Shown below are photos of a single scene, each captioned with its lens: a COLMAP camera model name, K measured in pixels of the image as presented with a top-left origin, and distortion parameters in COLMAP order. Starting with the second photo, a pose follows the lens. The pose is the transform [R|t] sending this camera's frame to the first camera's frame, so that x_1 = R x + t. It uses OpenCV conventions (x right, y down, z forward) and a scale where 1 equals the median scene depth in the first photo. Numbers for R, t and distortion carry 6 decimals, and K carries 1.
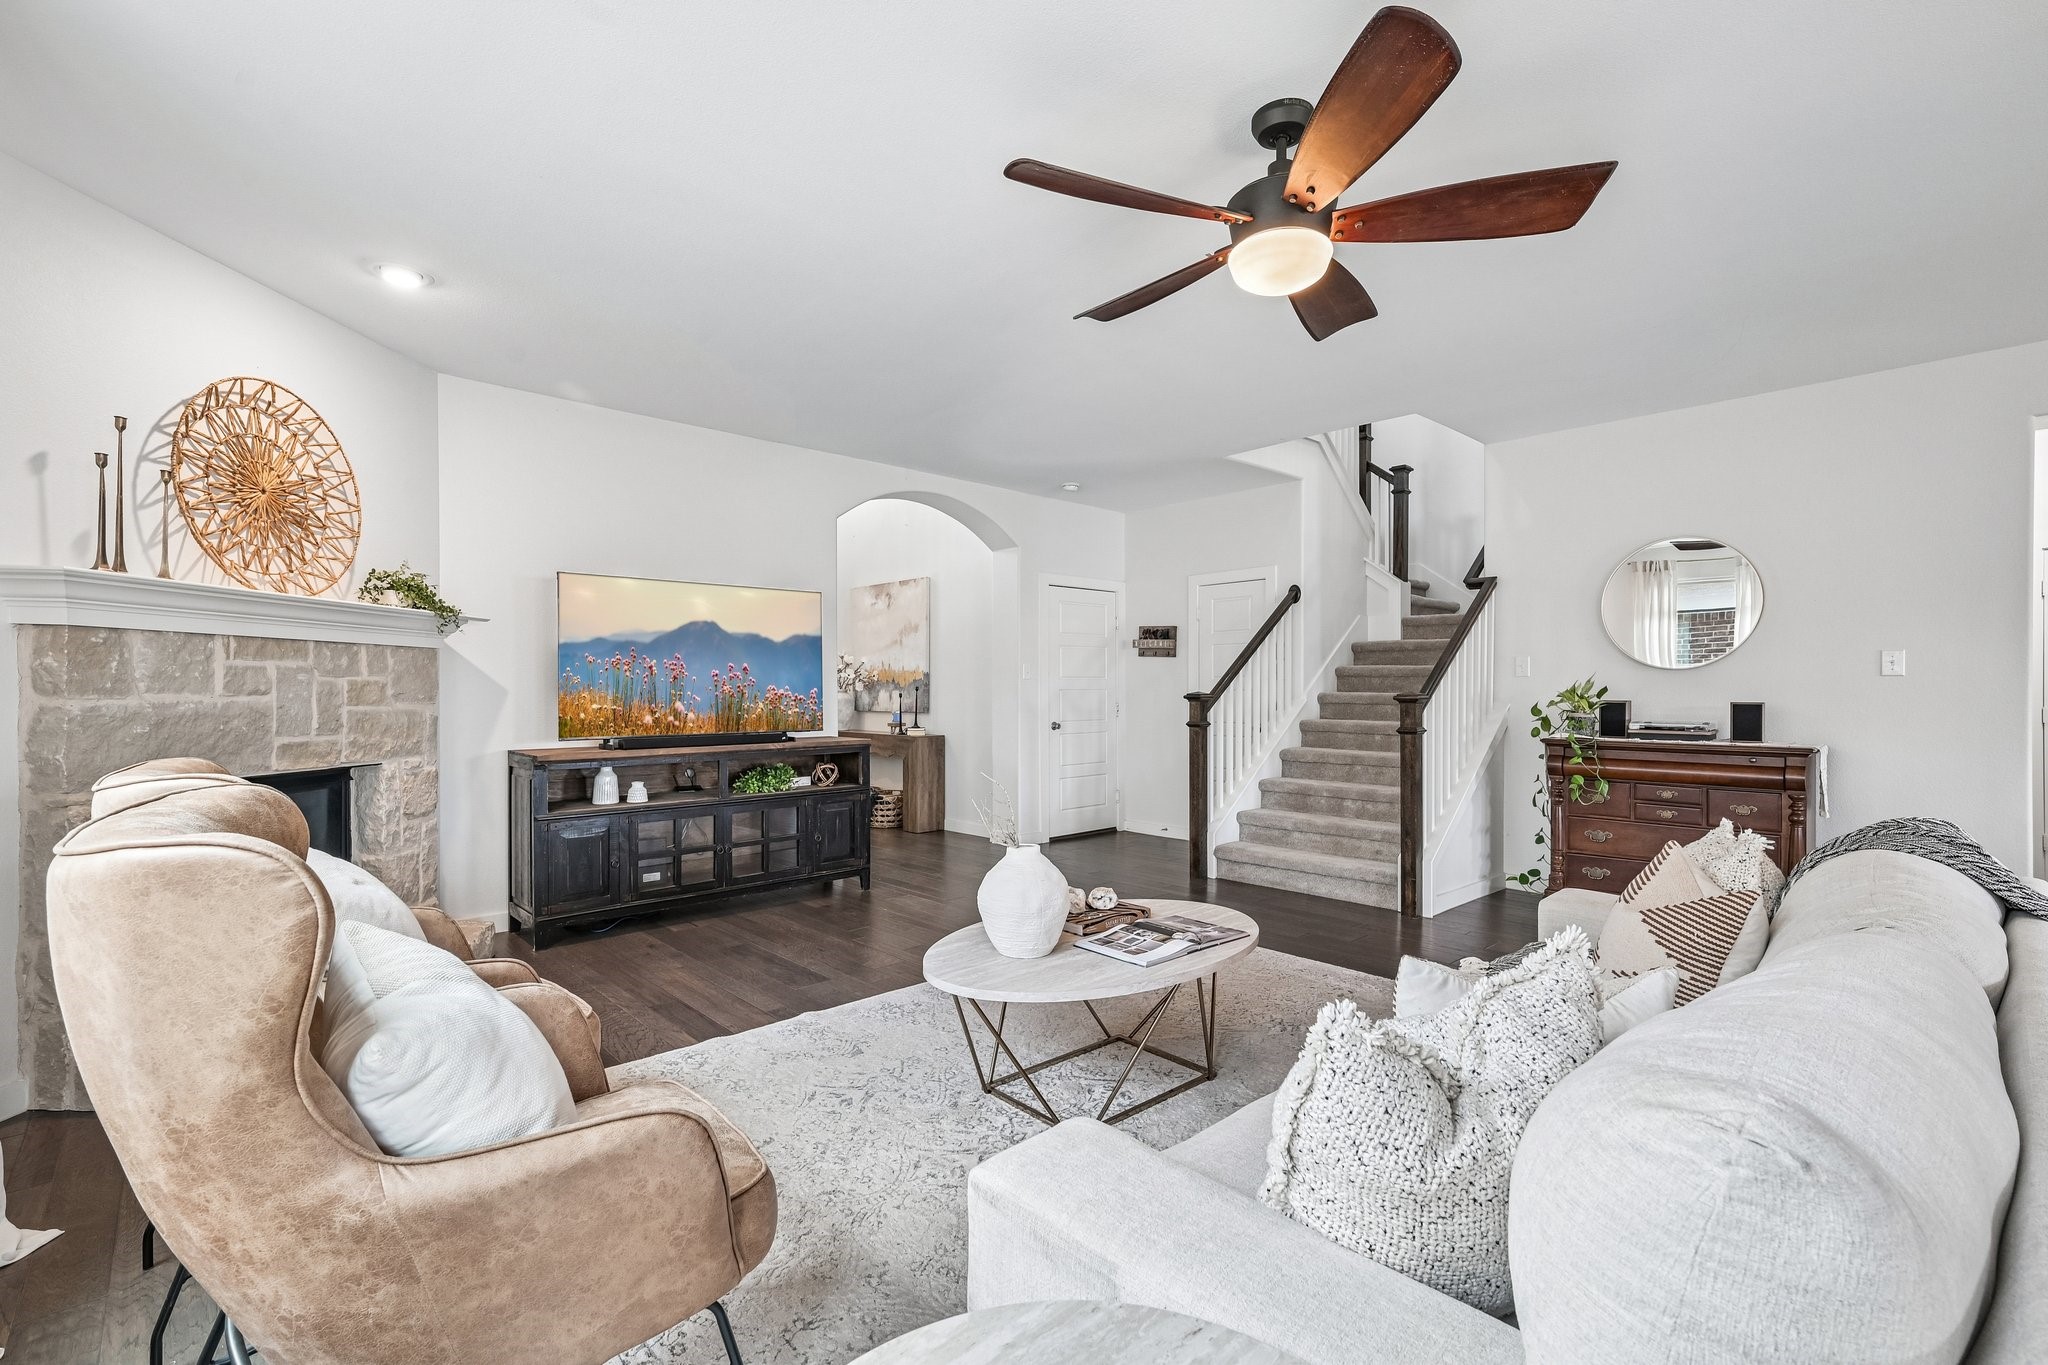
lens RADIAL K [[899.1, 0, 1035.3], [0, 899.1, 693.5], [0, 0, 1]] dist [0.013625, -0.000161]
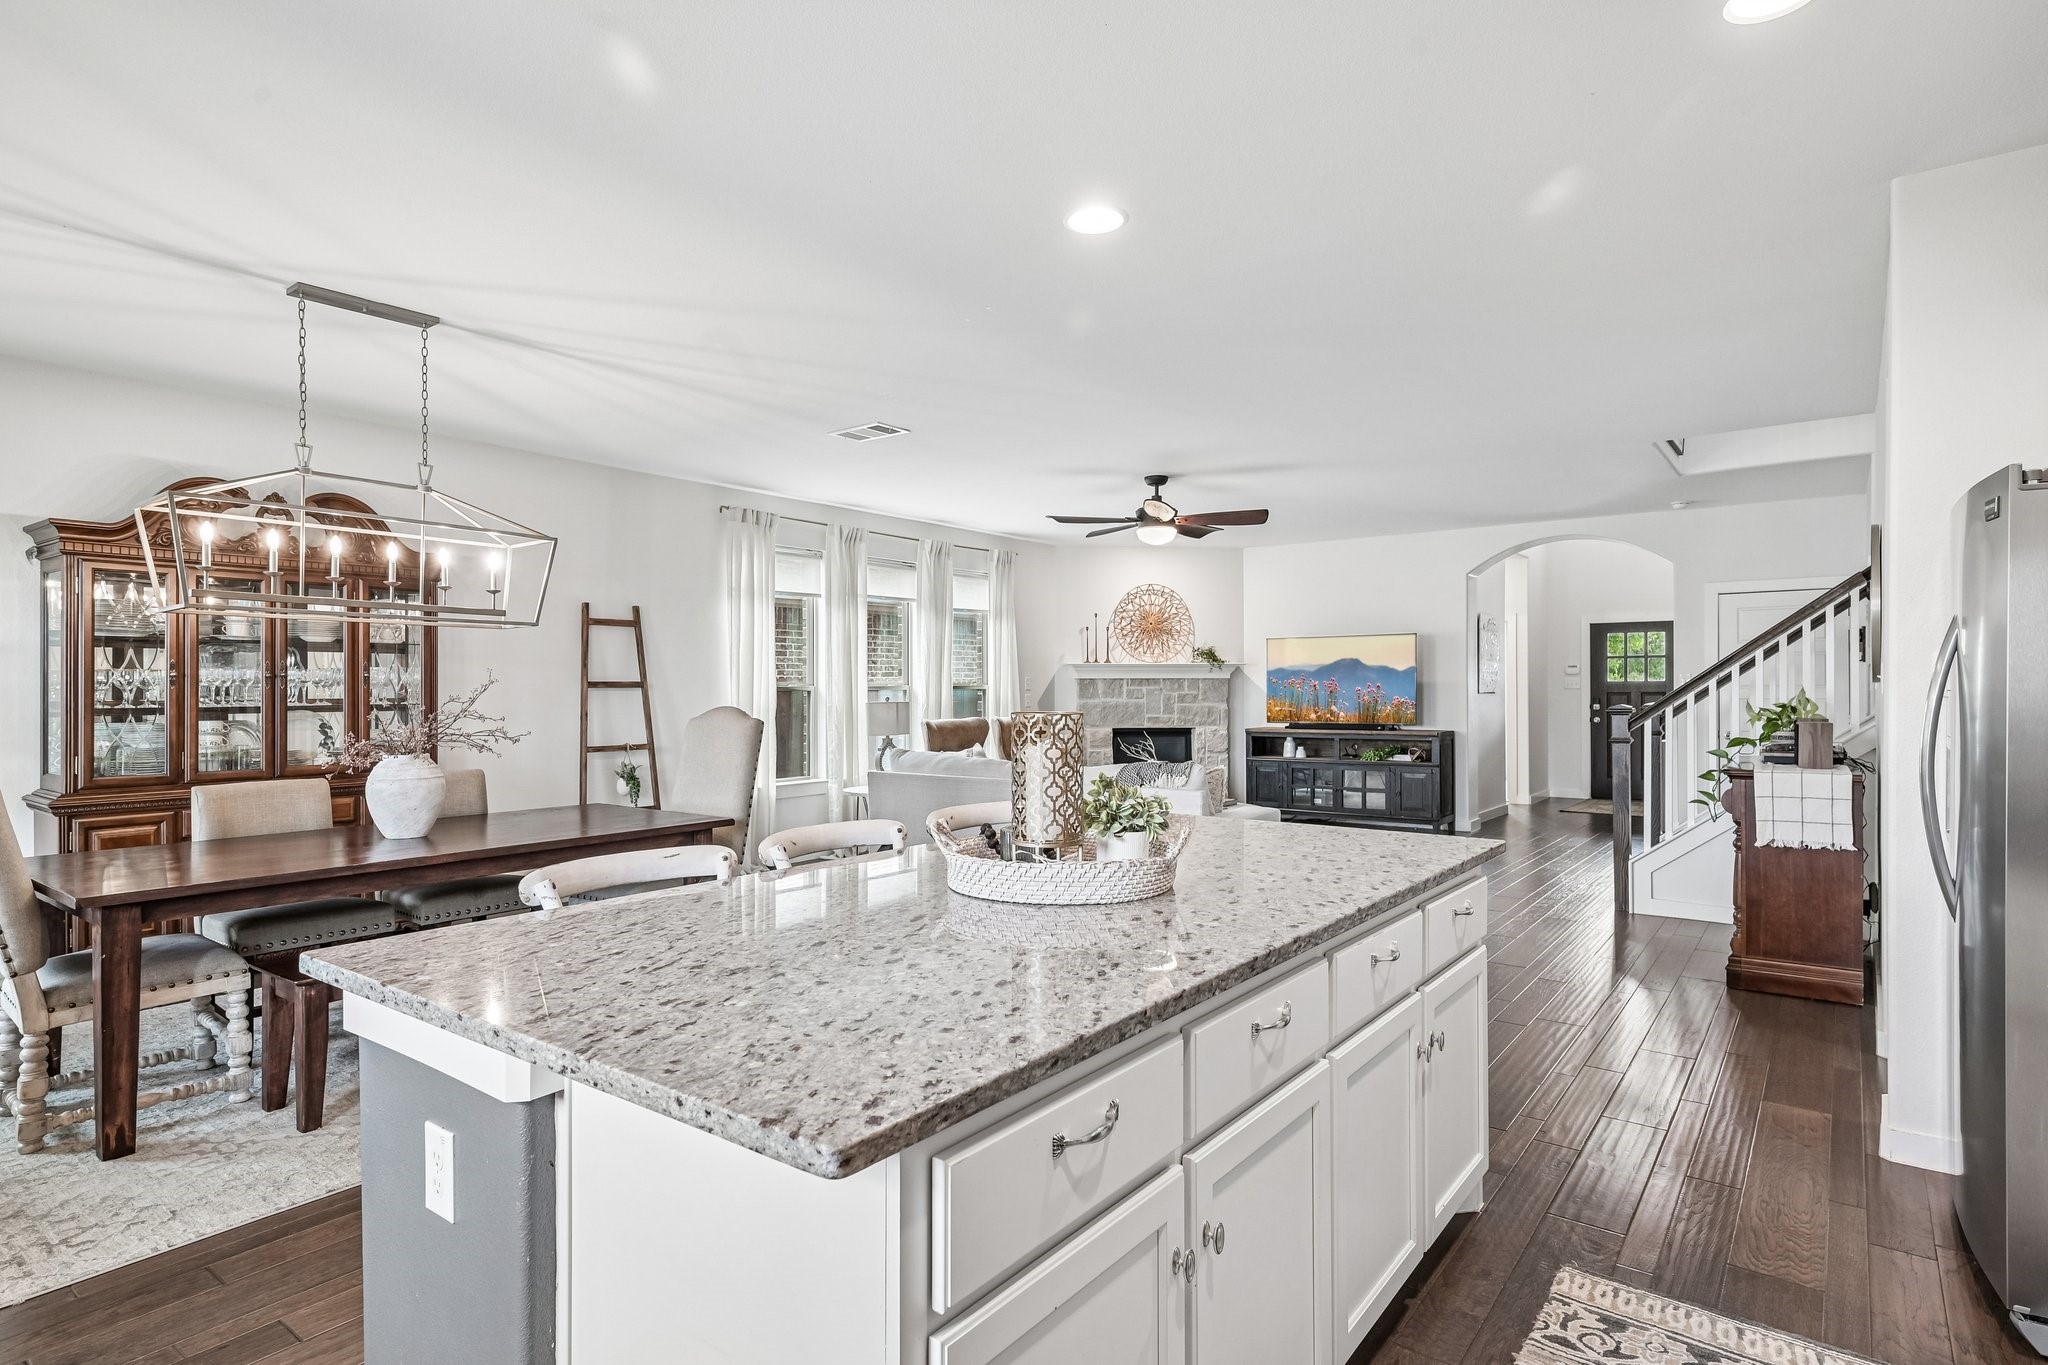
lens RADIAL K [[1069.5, 0, 1029.8], [0, 1069.5, 687.5], [0, 0, 1]] dist [0.011877, 0.000369]
pose [[0.172436, -0.001064, -0.985020, 1.912826], [-0.001842, 0.999997, -0.001403, -0.023453], [0.985019, 0.002056, 0.172433, 0.079865]]
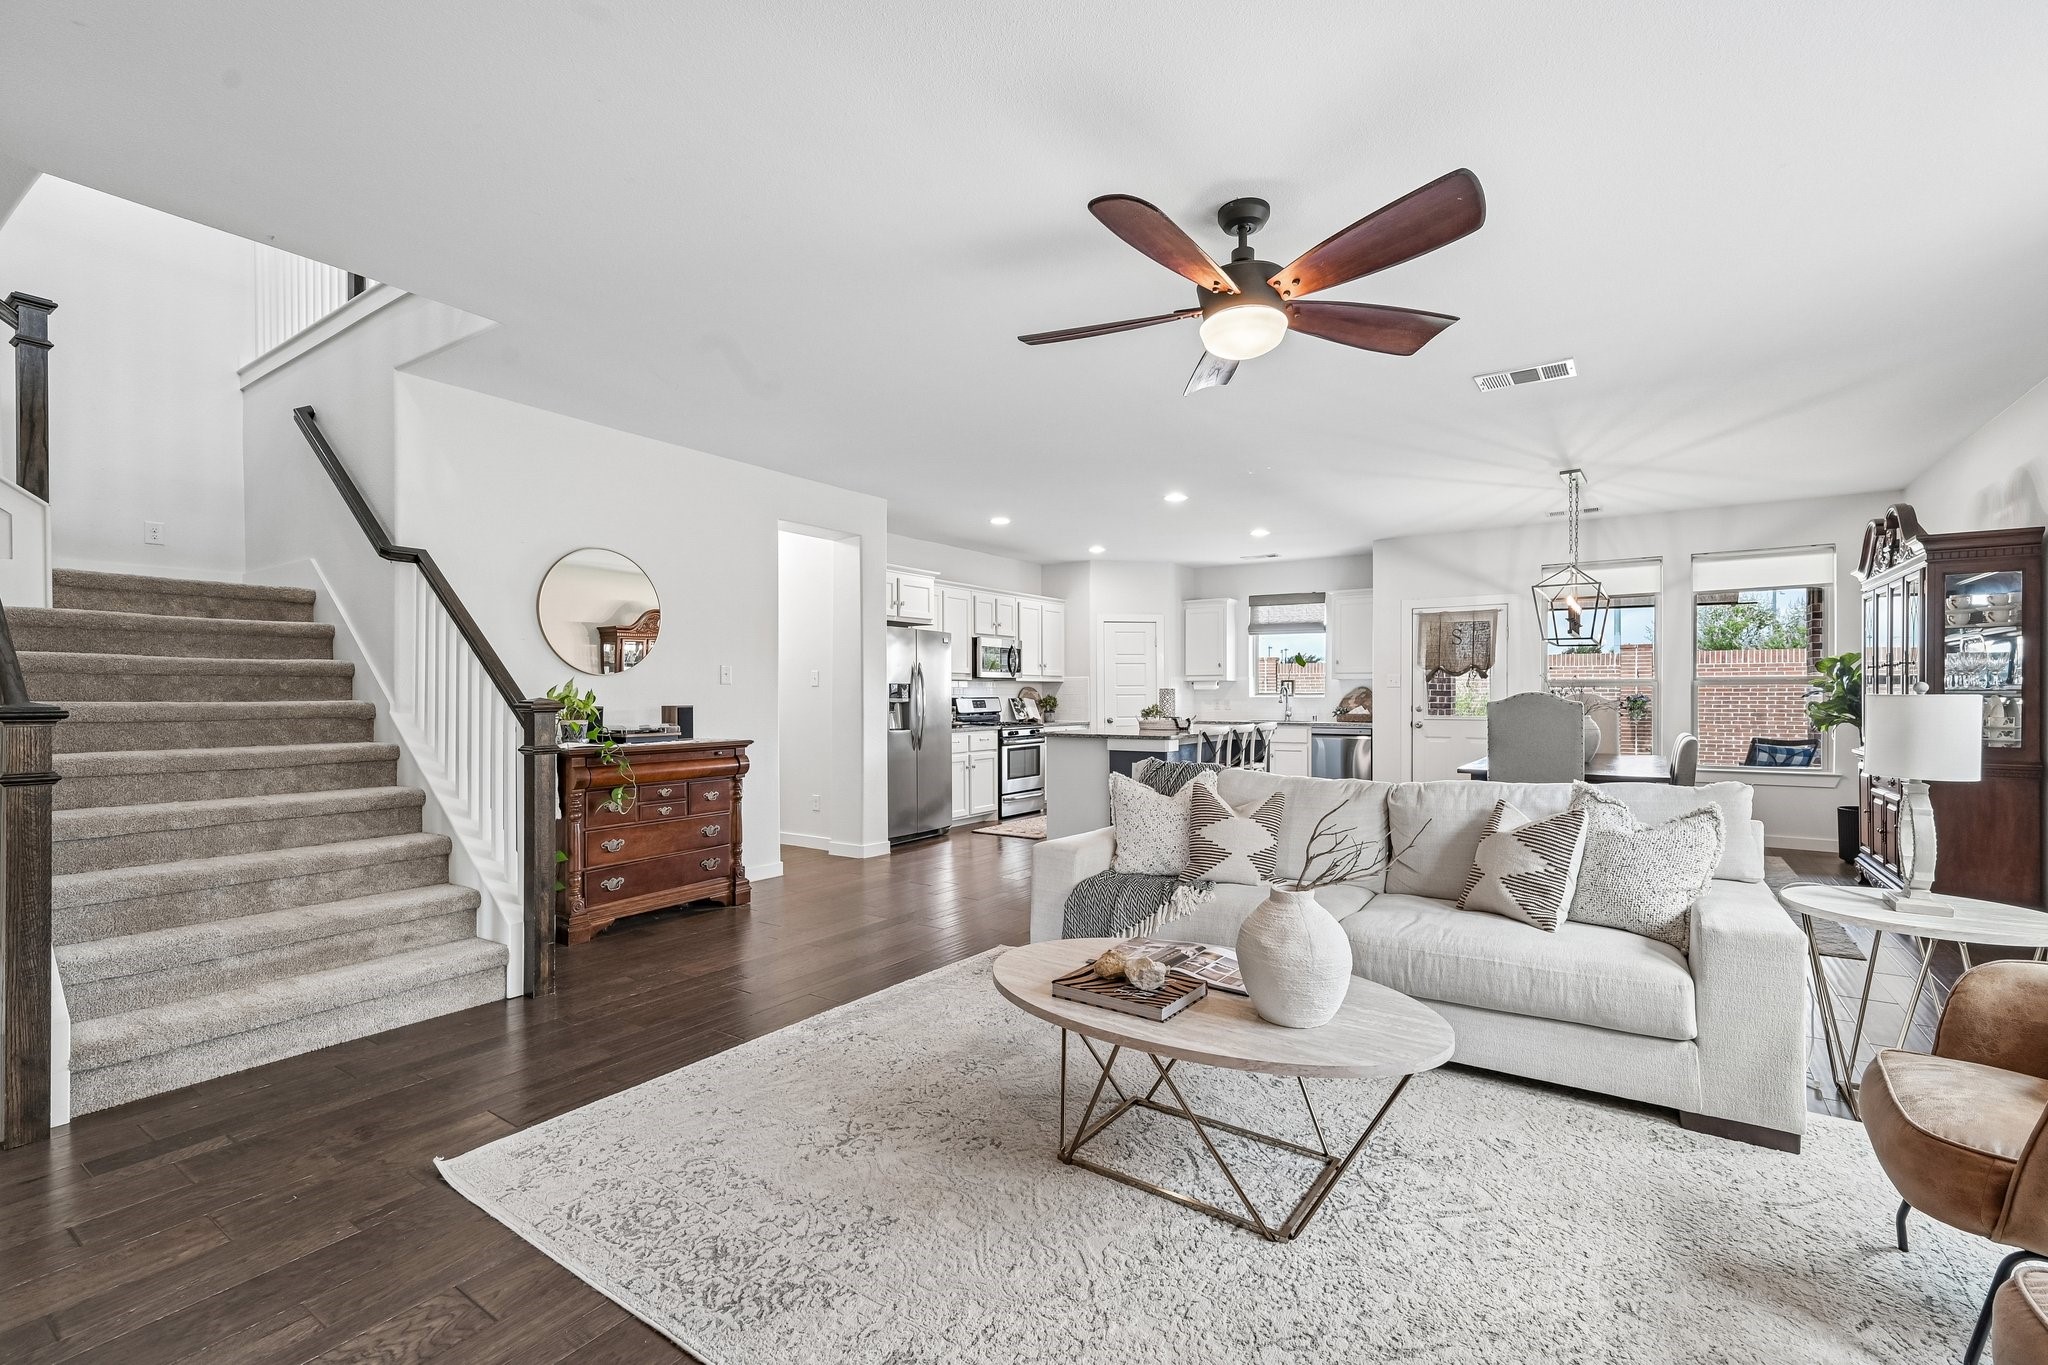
lens RADIAL K [[899.0, 0, 1024.0], [0, 899.0, 682.5], [0, 0, 1]] dist [0.011238, 0.000135]
pose [[-0.222378, 0.011766, 0.974889, -0.505869], [0.005252, 0.999927, -0.010870, -0.005580], [-0.974946, 0.002703, -0.222424, 0.944497]]
